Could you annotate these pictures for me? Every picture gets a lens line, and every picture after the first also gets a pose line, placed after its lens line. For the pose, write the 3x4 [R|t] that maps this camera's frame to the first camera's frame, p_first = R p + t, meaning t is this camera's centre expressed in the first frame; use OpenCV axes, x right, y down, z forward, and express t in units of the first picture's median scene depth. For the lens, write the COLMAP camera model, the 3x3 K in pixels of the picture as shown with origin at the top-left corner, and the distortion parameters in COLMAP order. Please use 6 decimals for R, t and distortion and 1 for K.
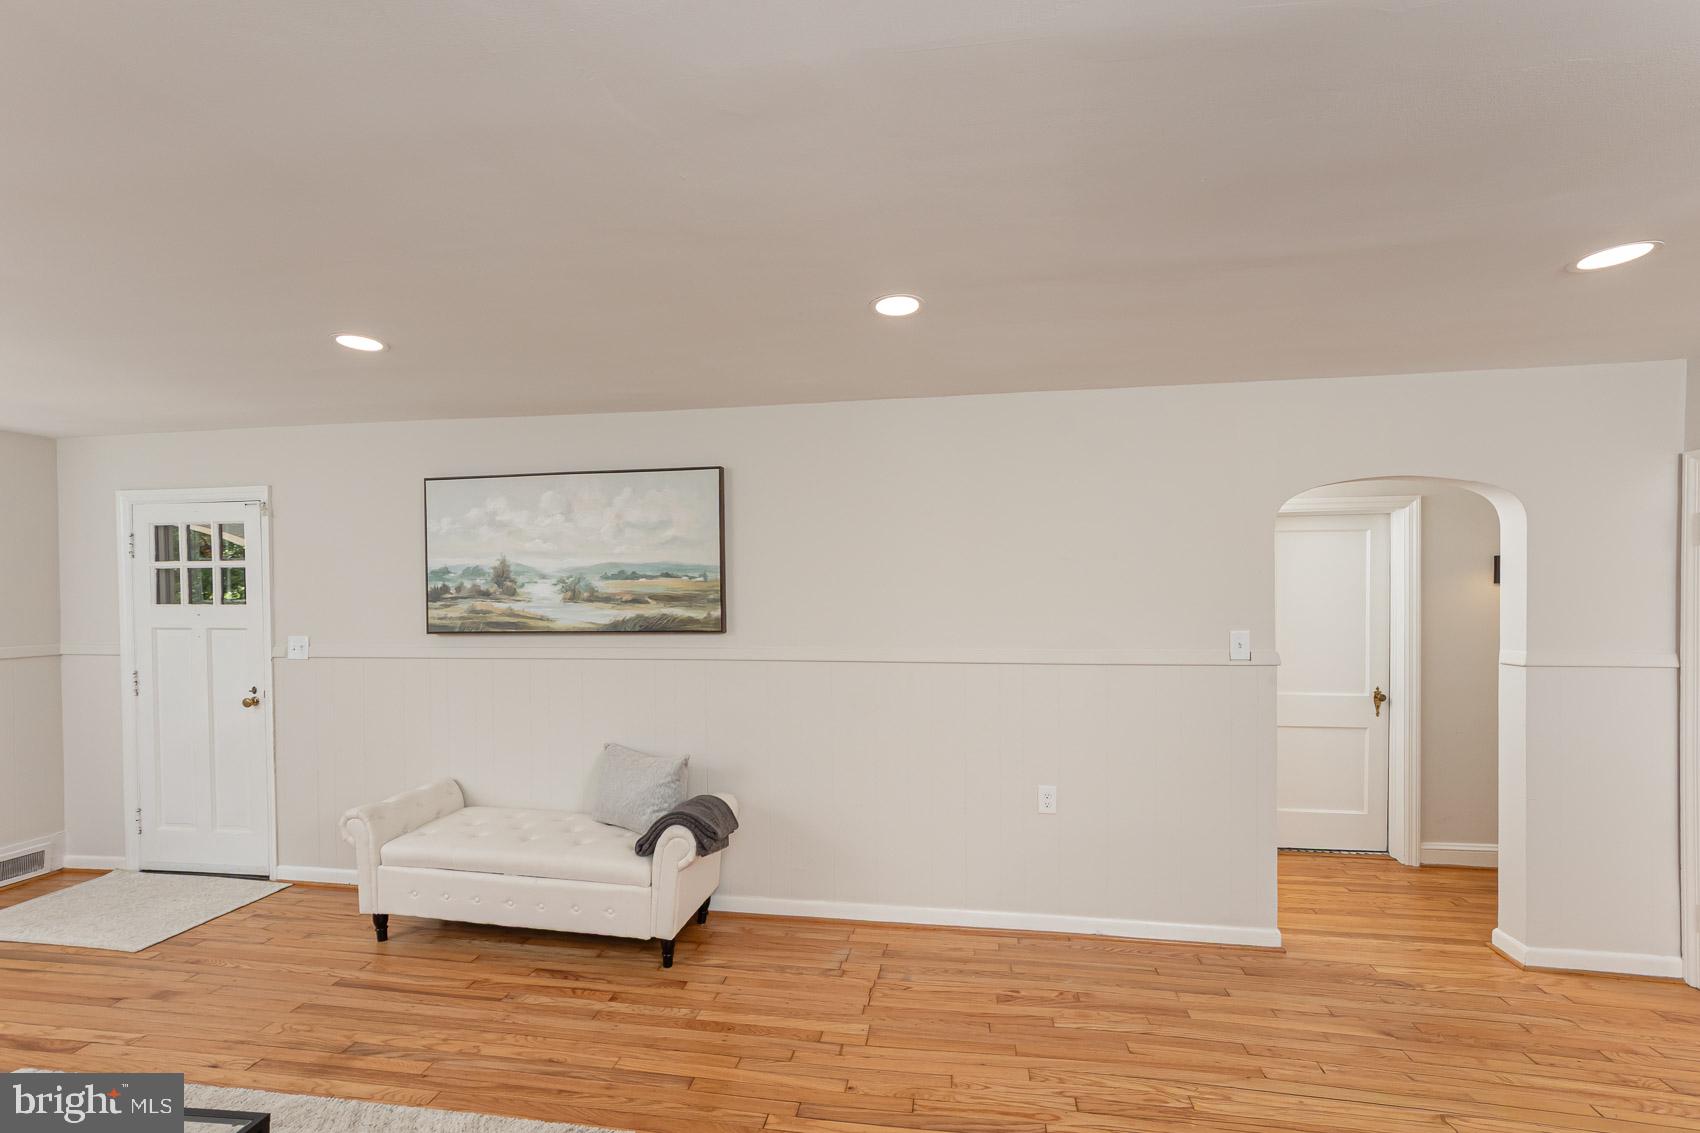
lens RADIAL K [[692.5, 0, 869.7], [0, 692.5, 598.7], [0, 0, 1]] dist [-0.001581, 0.004397]
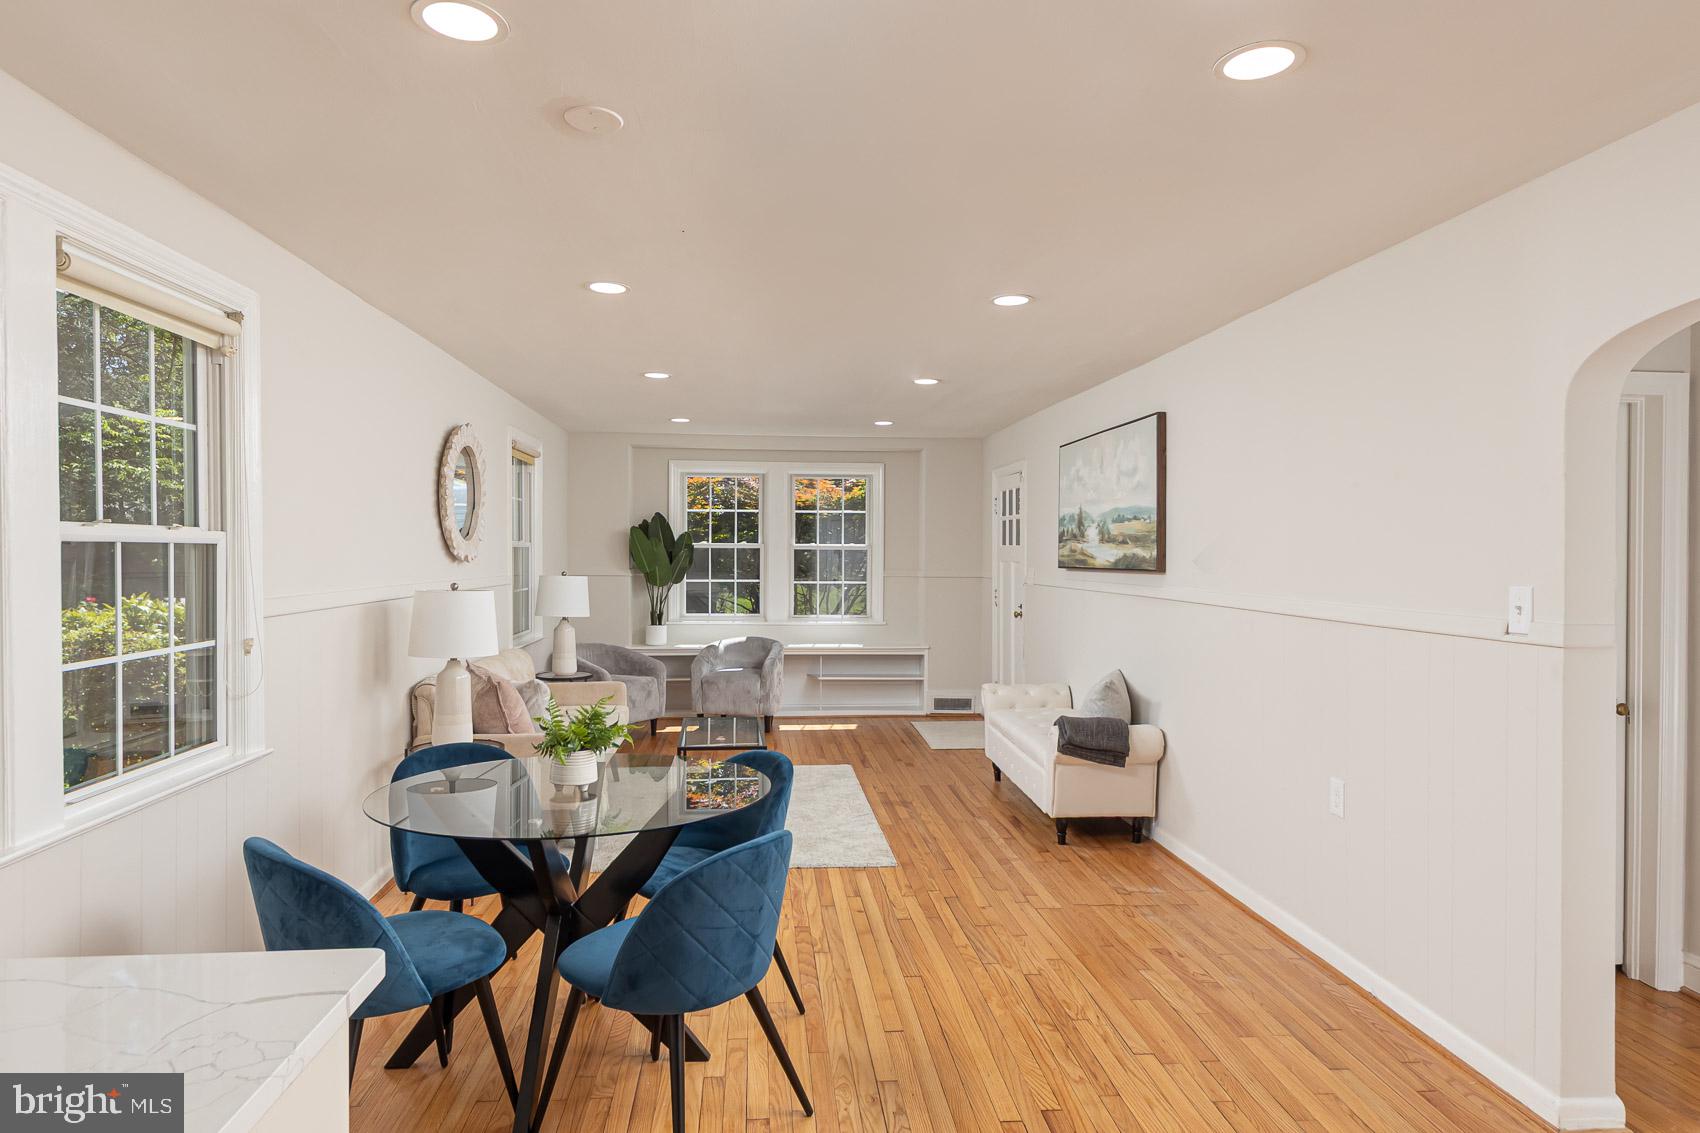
lens RADIAL K [[1013.3, 0, 850.0], [0, 1013.3, 566.5], [0, 0, 1]] dist [0.001003, 0.000134]
pose [[0.244850, 0.023590, -0.969274, 1.118887], [-0.018170, 0.999640, 0.019740, 0.018755], [0.969391, 0.012778, 0.245191, 0.178502]]
